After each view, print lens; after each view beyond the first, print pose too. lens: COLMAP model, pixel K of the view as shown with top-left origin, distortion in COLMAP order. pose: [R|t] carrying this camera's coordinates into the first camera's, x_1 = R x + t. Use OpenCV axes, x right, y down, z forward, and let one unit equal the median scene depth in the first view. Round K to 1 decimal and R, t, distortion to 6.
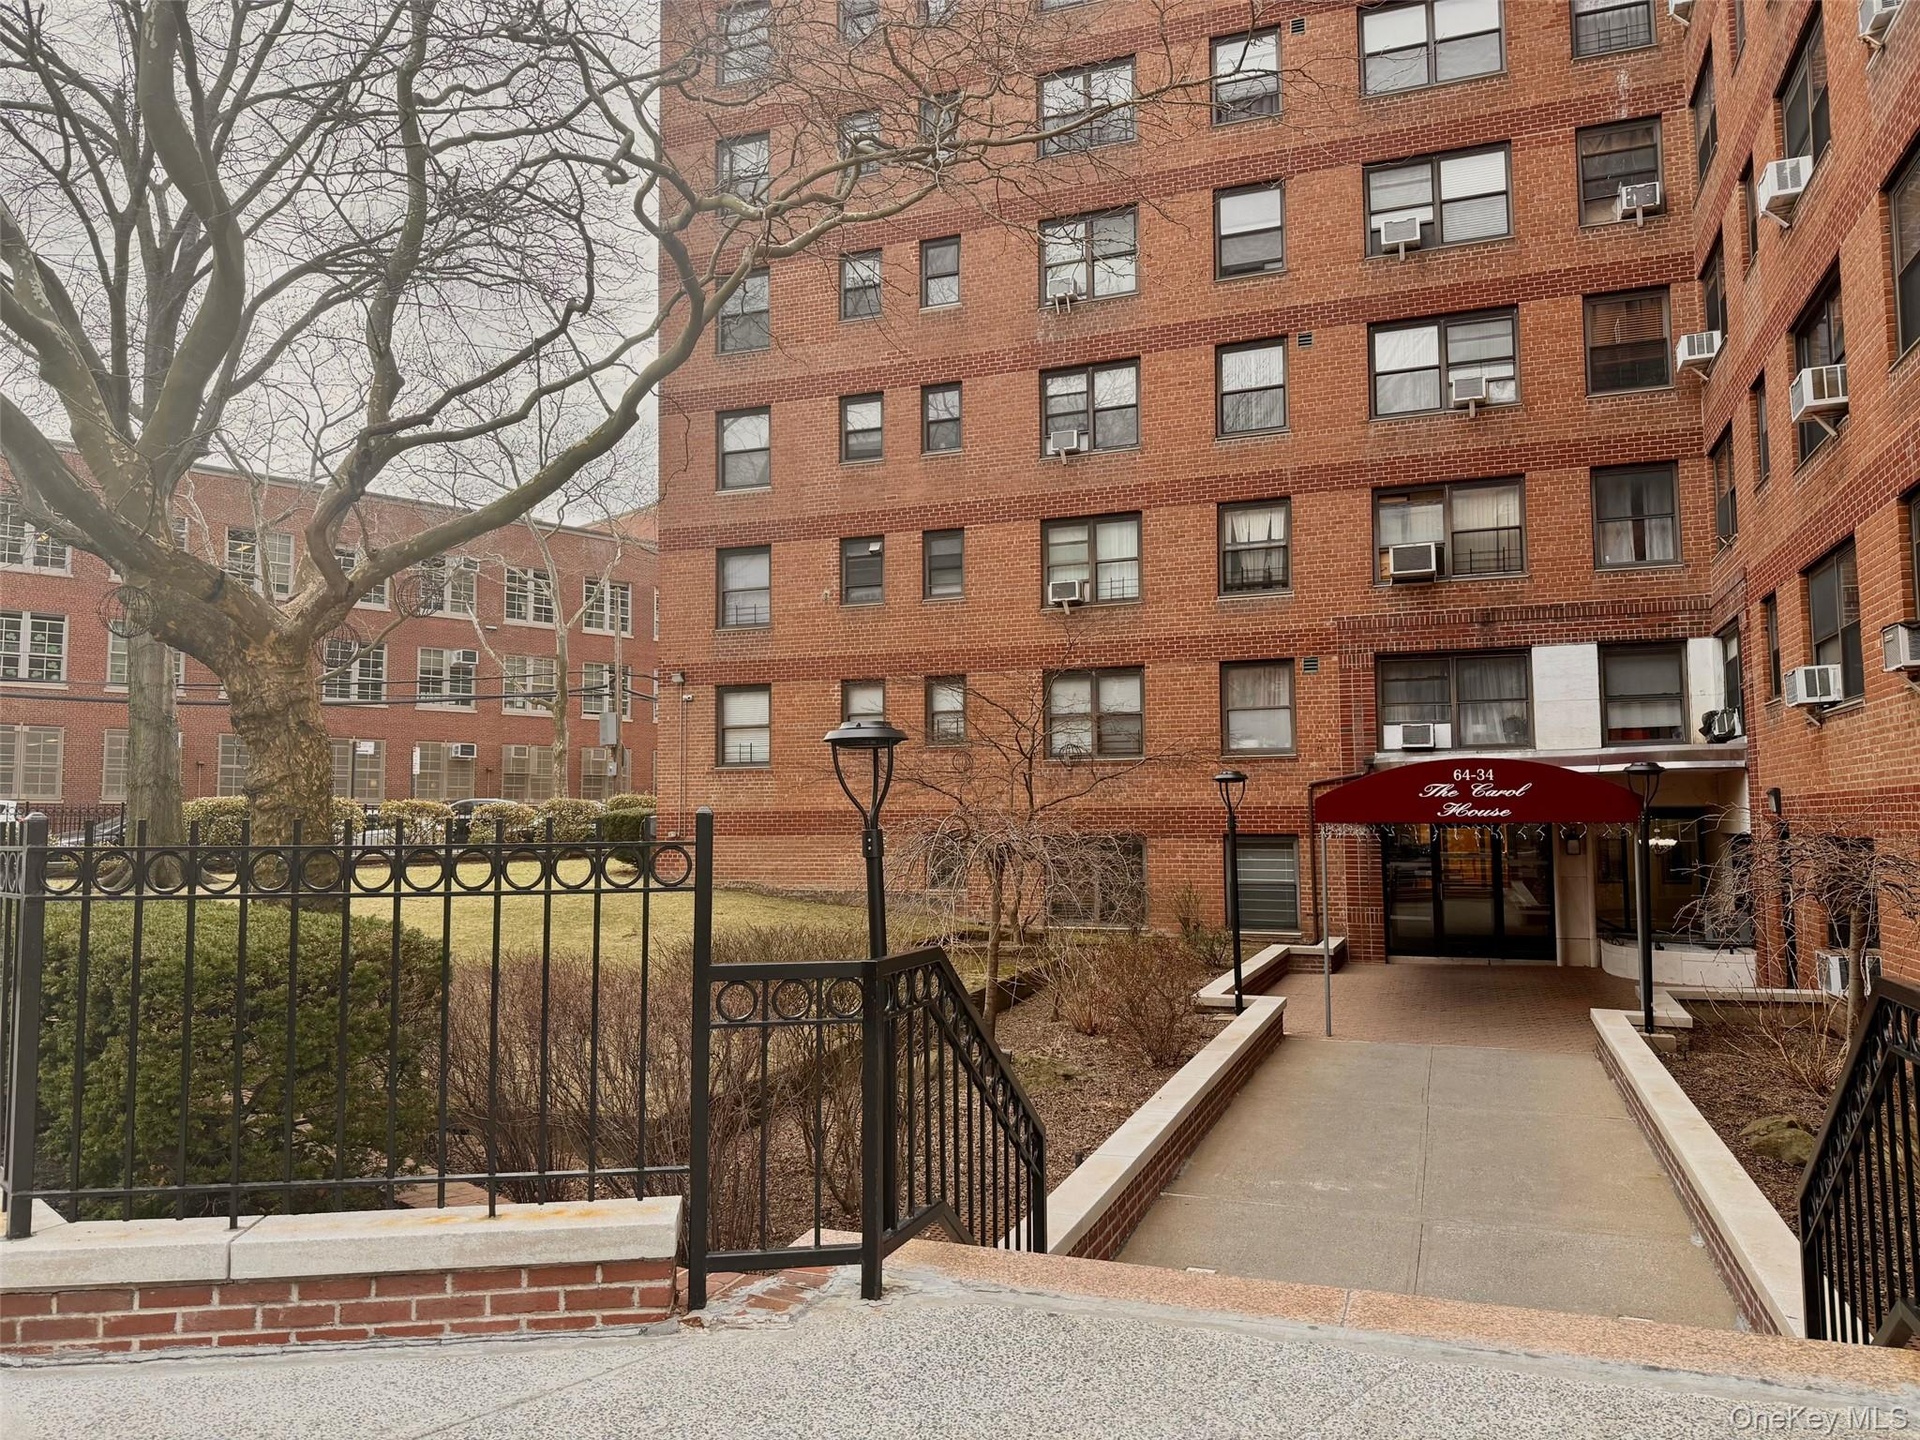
lens RADIAL K [[1322.7, 0, 951.5], [0, 1322.7, 725.3], [0, 0, 1]] dist [0.119565, -0.192679]
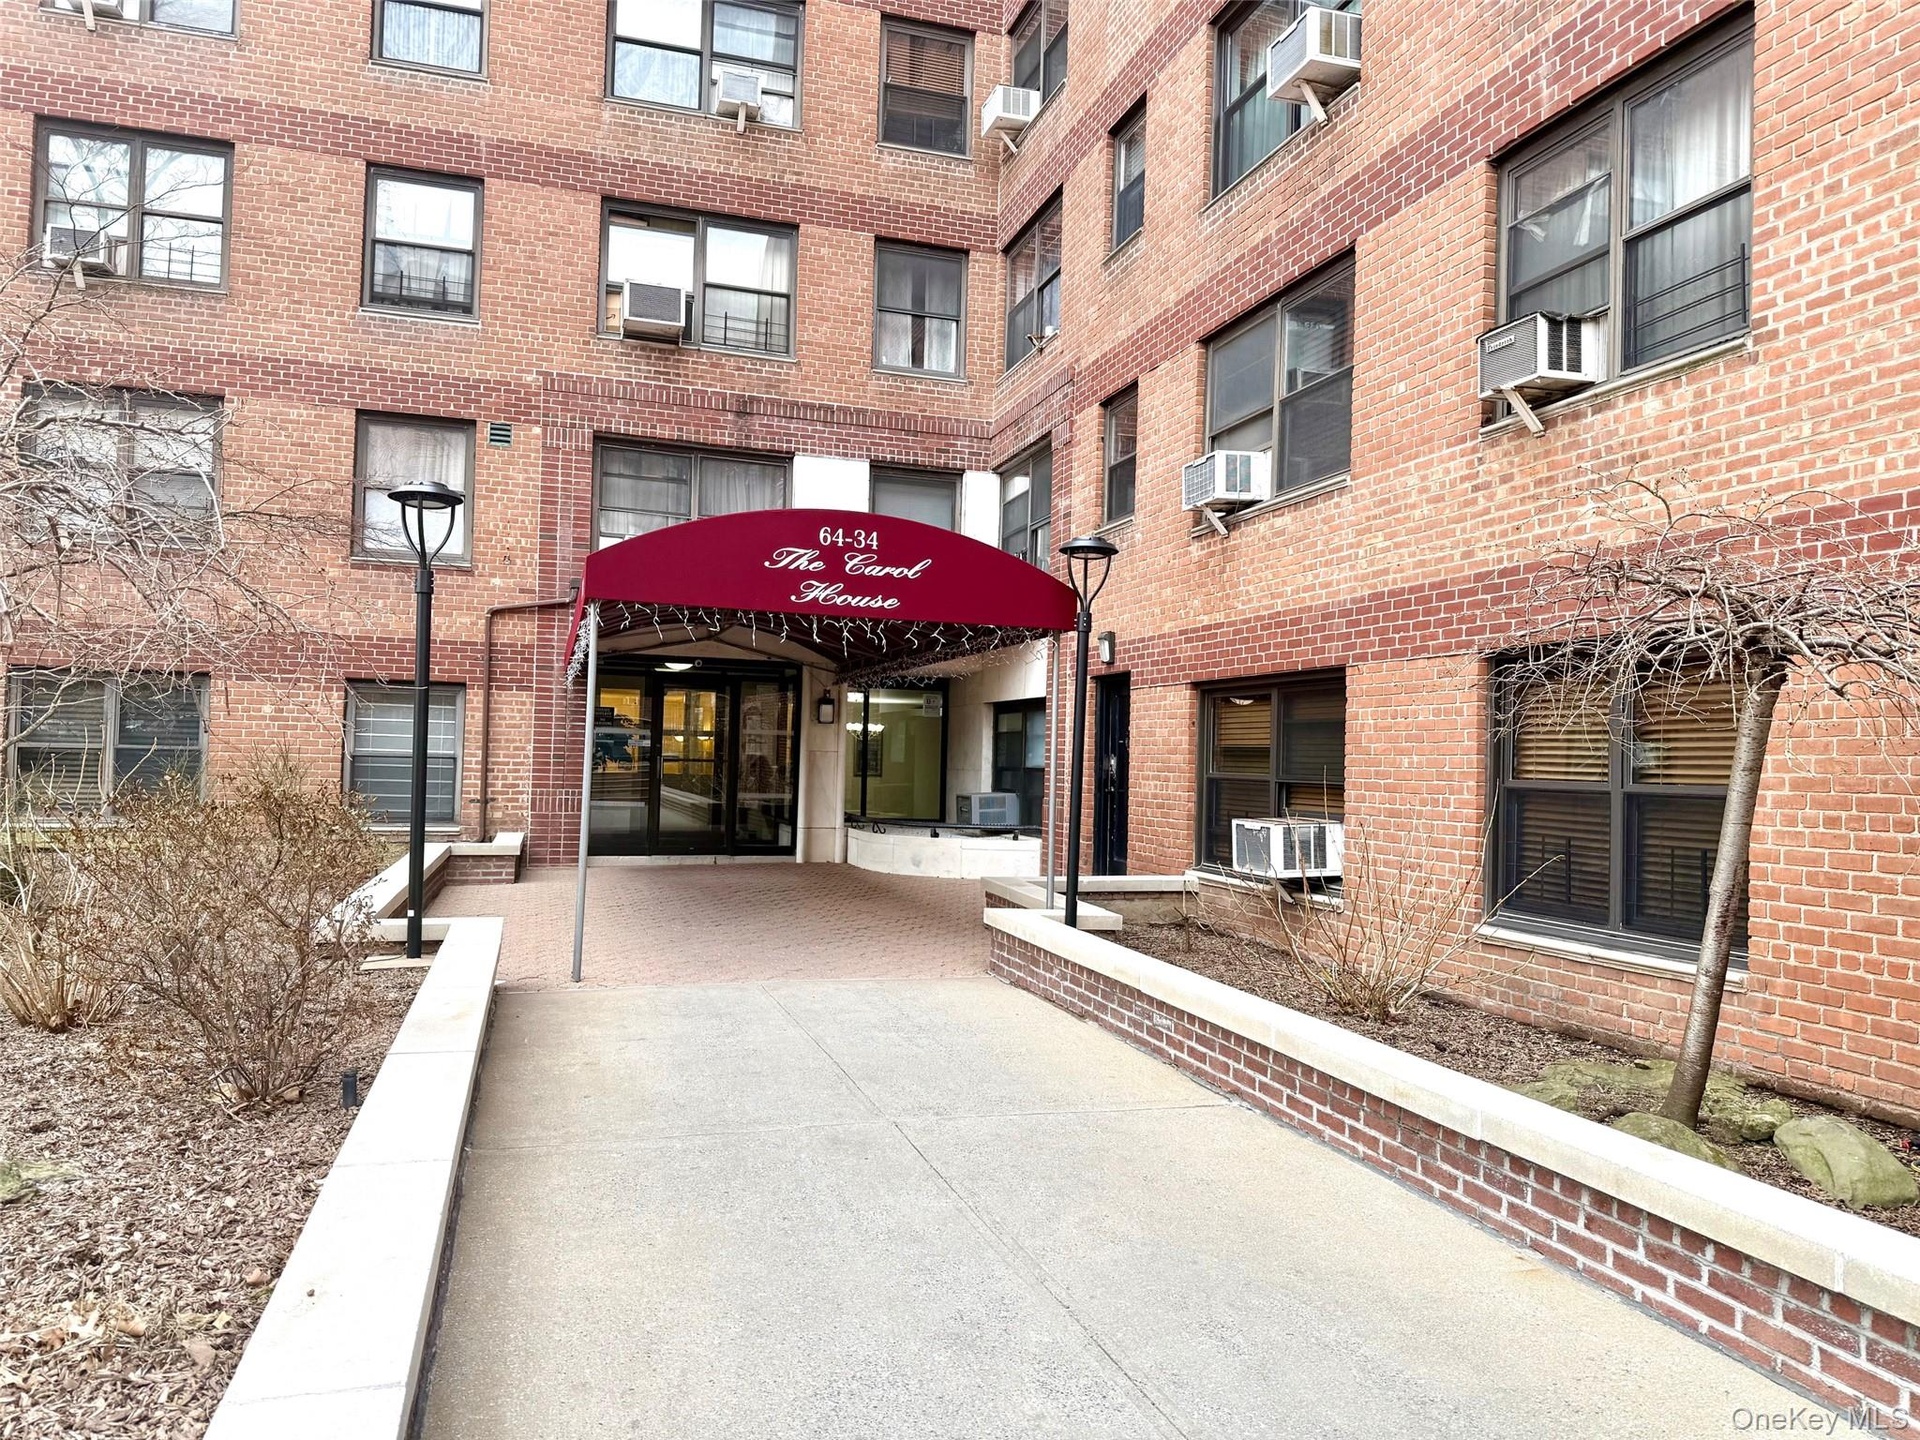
lens RADIAL K [[1322.6, 0, 956.0], [0, 1322.6, 748.9], [0, 0, 1]] dist [0.044025, -0.061834]
pose [[0.785686, 0.036415, 0.617552, 0.040445], [-0.082250, 0.995552, 0.045938, 0.065260], [-0.613133, -0.086887, 0.785187, 0.321447]]
